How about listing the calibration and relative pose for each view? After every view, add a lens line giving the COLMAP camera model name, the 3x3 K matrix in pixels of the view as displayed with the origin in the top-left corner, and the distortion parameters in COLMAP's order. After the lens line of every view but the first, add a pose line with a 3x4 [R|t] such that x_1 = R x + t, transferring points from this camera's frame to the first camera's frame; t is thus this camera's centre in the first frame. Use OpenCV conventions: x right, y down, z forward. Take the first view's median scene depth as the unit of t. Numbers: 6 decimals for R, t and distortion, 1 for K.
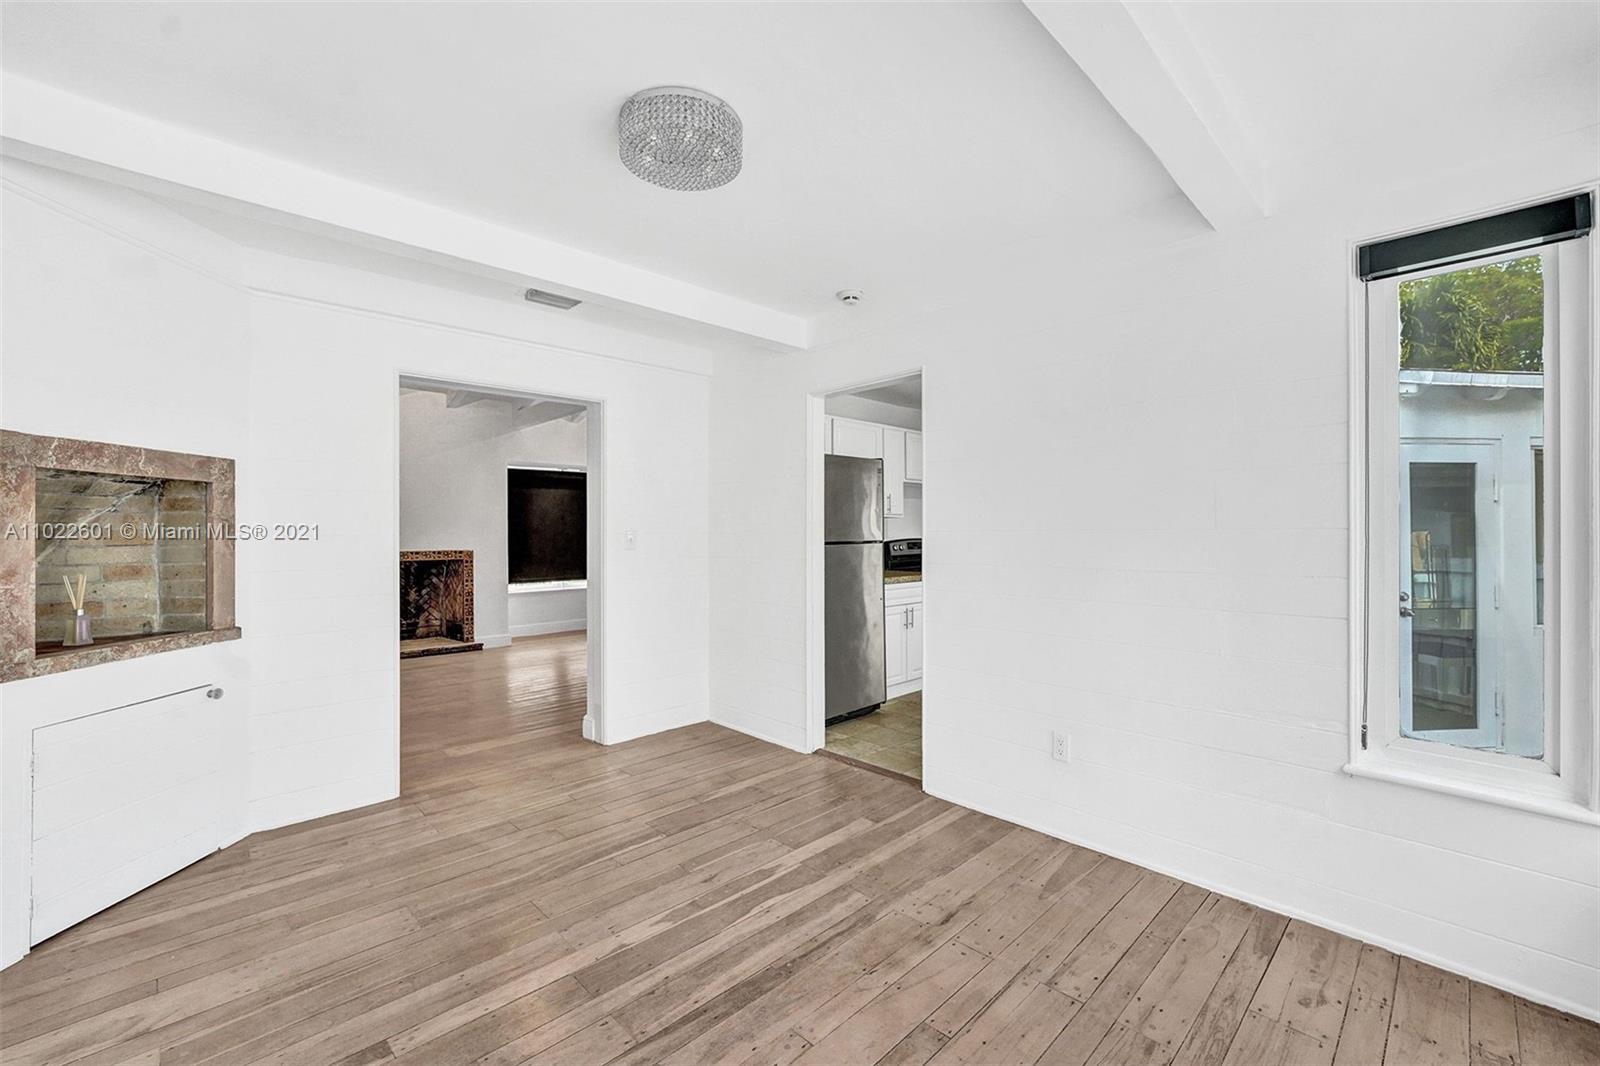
lens RADIAL K [[667.6, 0, 802.4], [0, 667.6, 530.7], [0, 0, 1]] dist [-0.013602, 0.003681]
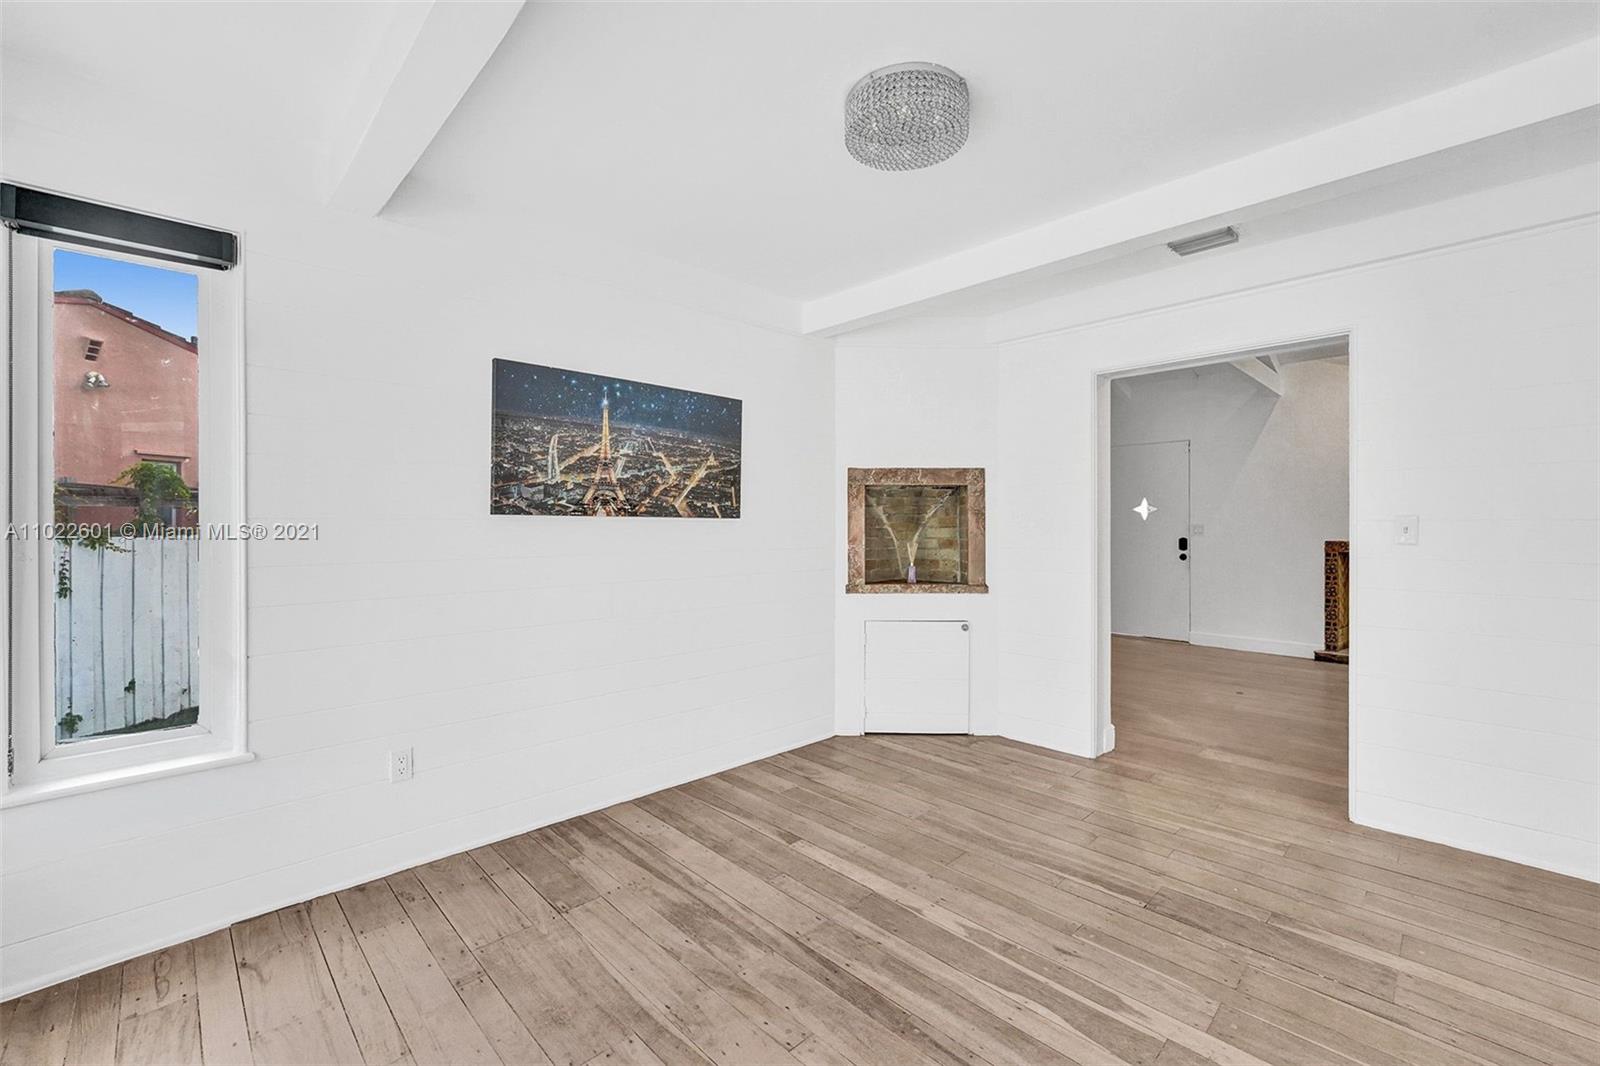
lens RADIAL K [[670.1, 0, 807.9], [0, 670.1, 520.2], [0, 0, 1]] dist [-0.012927, 0.003886]
pose [[-0.001578, -0.000391, -0.999999, 0.611387], [0.002138, 0.999998, -0.000394, 0.005168], [0.999996, -0.002139, -0.001577, 0.643081]]
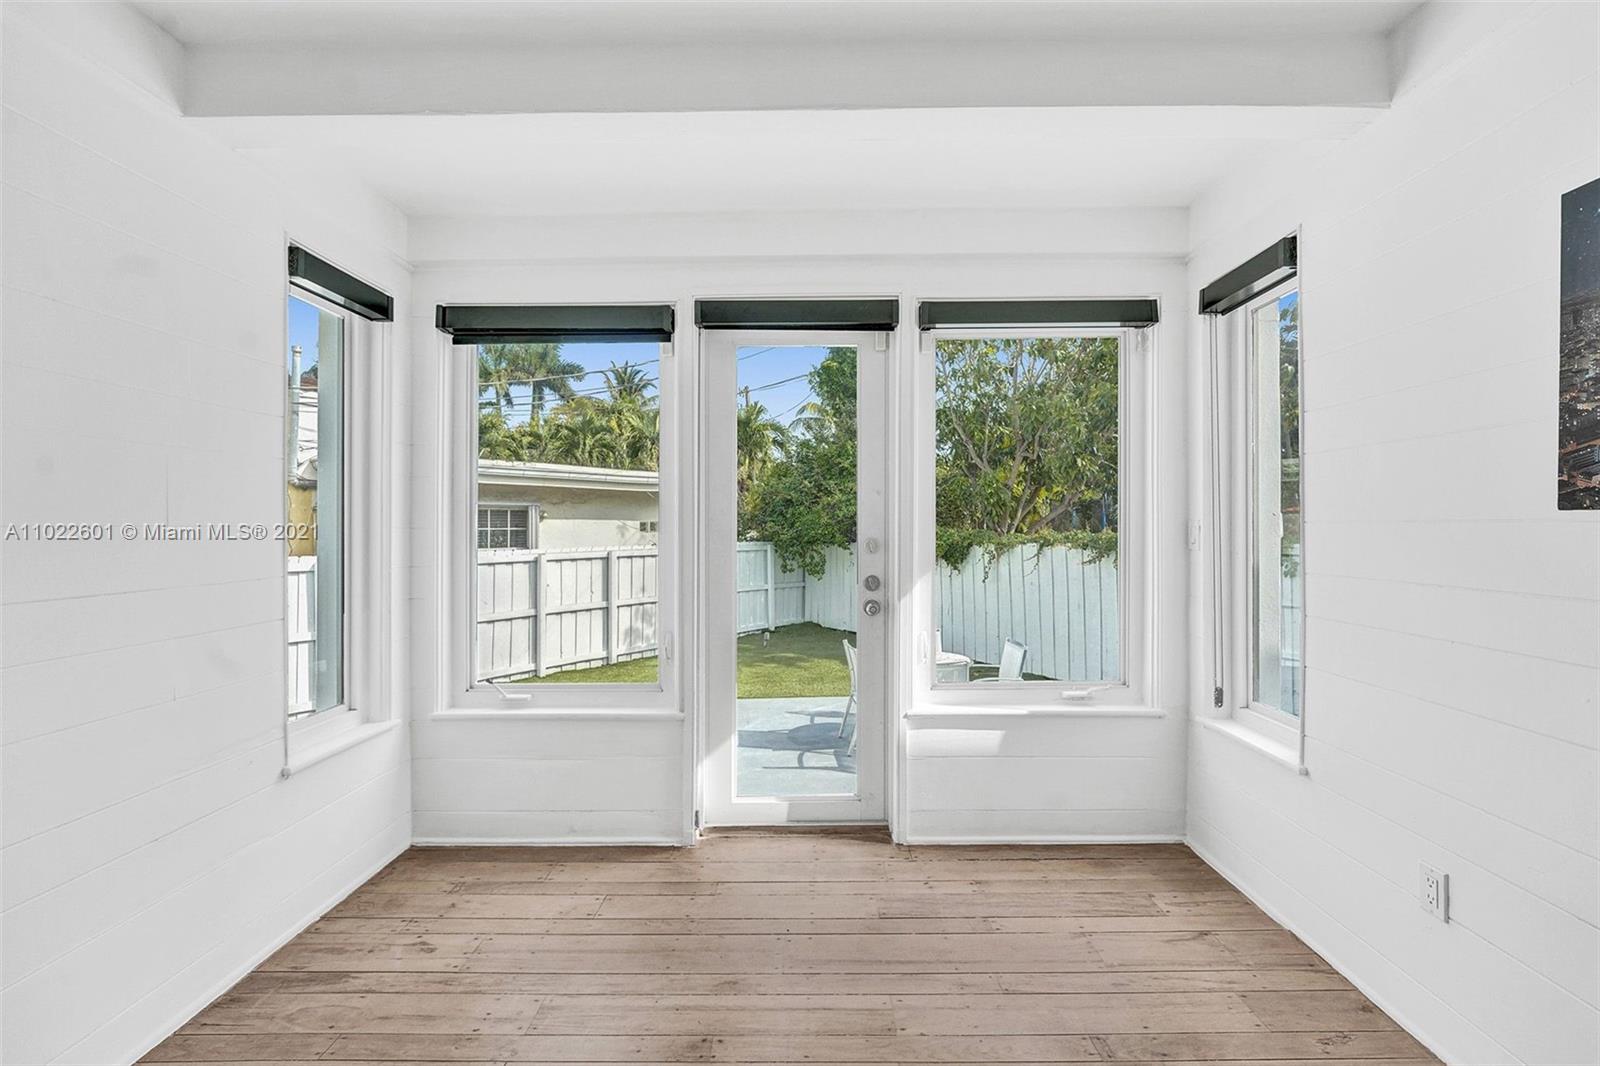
lens RADIAL K [[659.6, 0, 805.2], [0, 659.6, 527.1], [0, 0, 1]] dist [-0.012871, 0.000188]
pose [[-0.704612, 0.006145, 0.709566, -0.322471], [0.006324, 0.999977, -0.002380, 0.005340], [-0.709565, 0.002810, -0.704635, 0.904536]]
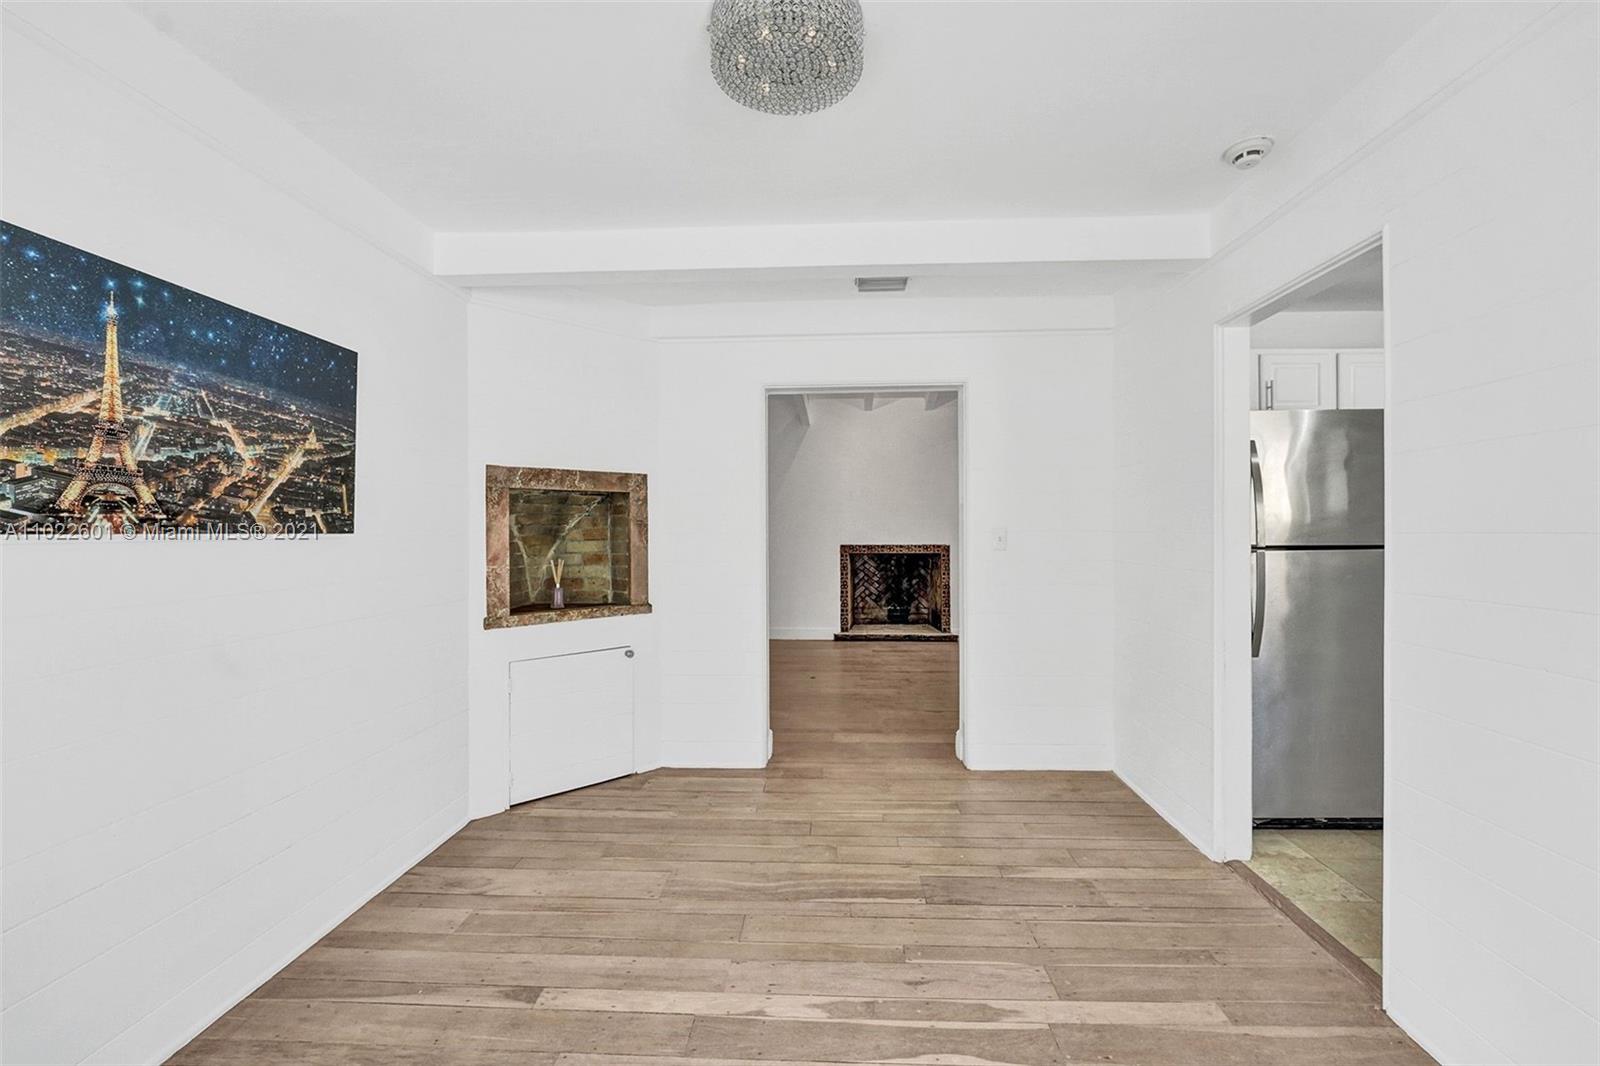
lens RADIAL K [[667.0, 0, 805.9], [0, 667.0, 525.5], [0, 0, 1]] dist [-0.012696, 0.003588]
pose [[0.680848, -0.001401, -0.732423, 0.313046], [0.003946, 0.999991, 0.001755, -0.008510], [0.732414, -0.004085, 0.680847, 0.355777]]
